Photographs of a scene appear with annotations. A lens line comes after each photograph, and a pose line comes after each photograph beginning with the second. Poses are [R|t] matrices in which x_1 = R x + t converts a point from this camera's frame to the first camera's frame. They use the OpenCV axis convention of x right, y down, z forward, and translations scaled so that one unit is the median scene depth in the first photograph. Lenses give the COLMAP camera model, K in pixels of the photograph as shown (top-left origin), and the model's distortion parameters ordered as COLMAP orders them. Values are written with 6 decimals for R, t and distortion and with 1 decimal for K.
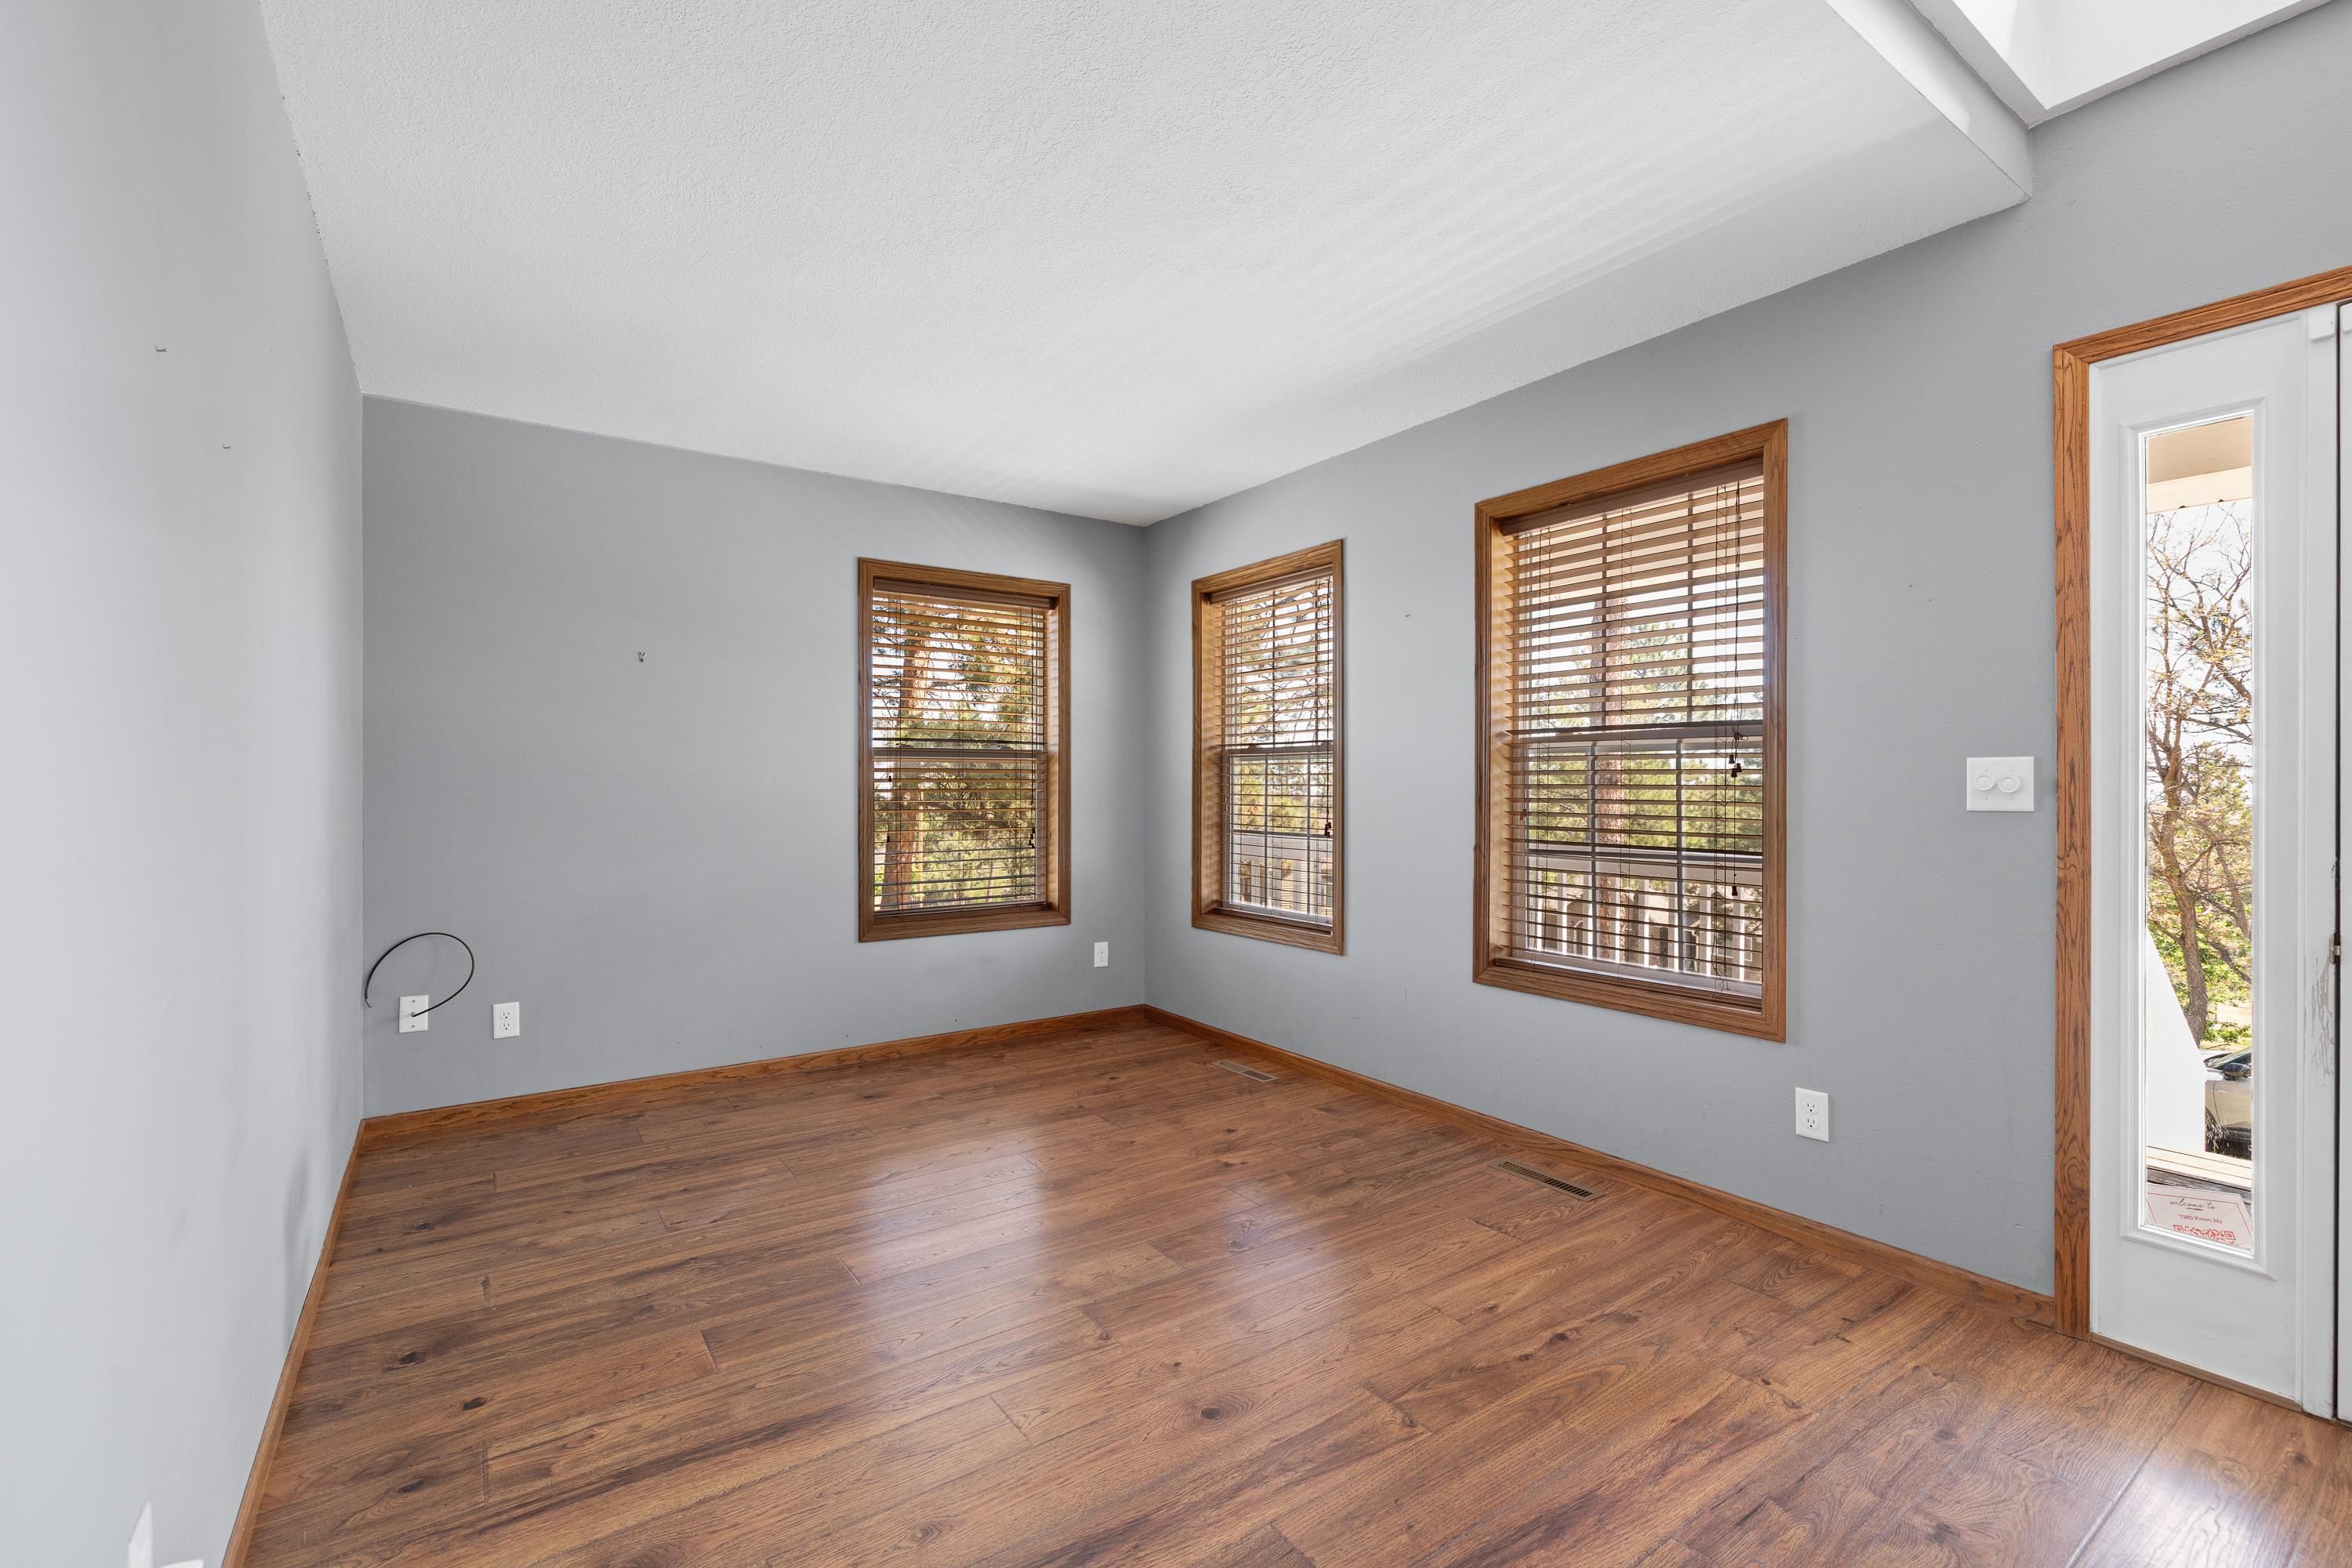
lens RADIAL K [[1018.4, 0, 1222.5], [0, 1018.4, 773.9], [0, 0, 1]] dist [-0.007868, 0.001375]
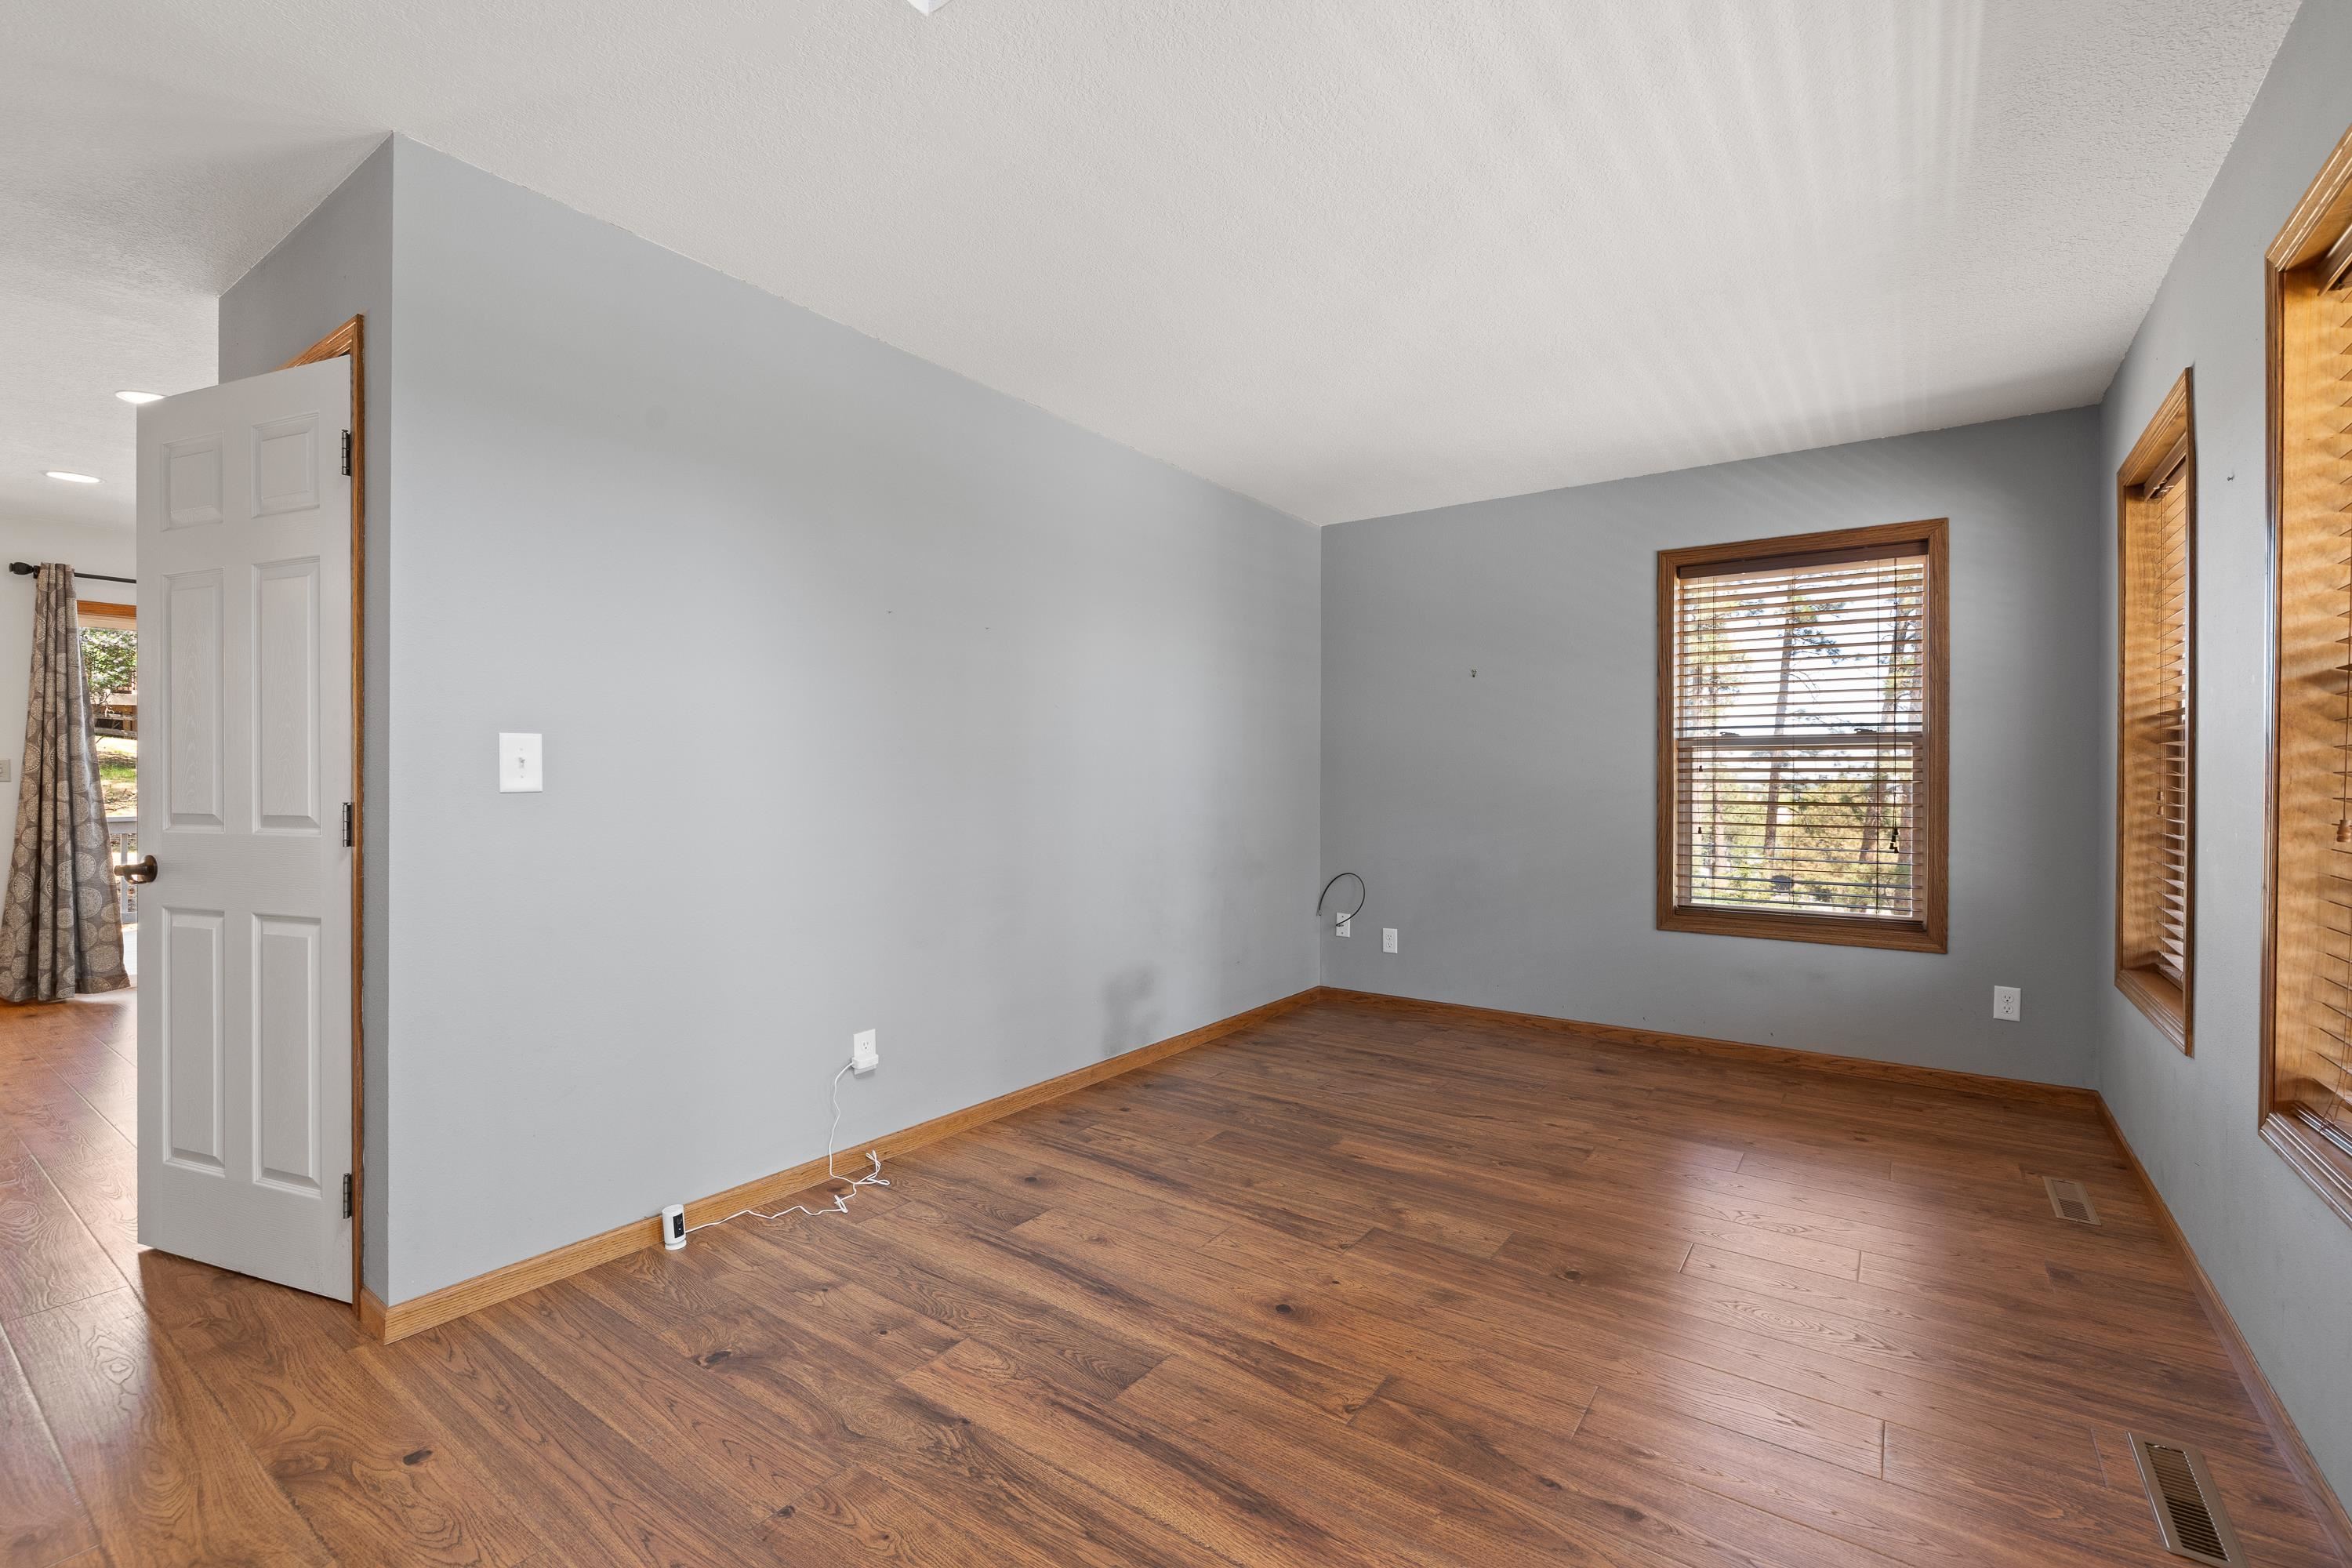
lens RADIAL K [[1018.4, 0, 1171.6], [0, 1018.4, 776.1], [0, 0, 1]] dist [-0.007868, 0.001375]
pose [[0.314146, 0.000739, -0.949374, 0.564505], [0.007633, 0.999965, 0.003304, 0.005951], [0.949344, -0.008284, 0.314129, 0.273861]]
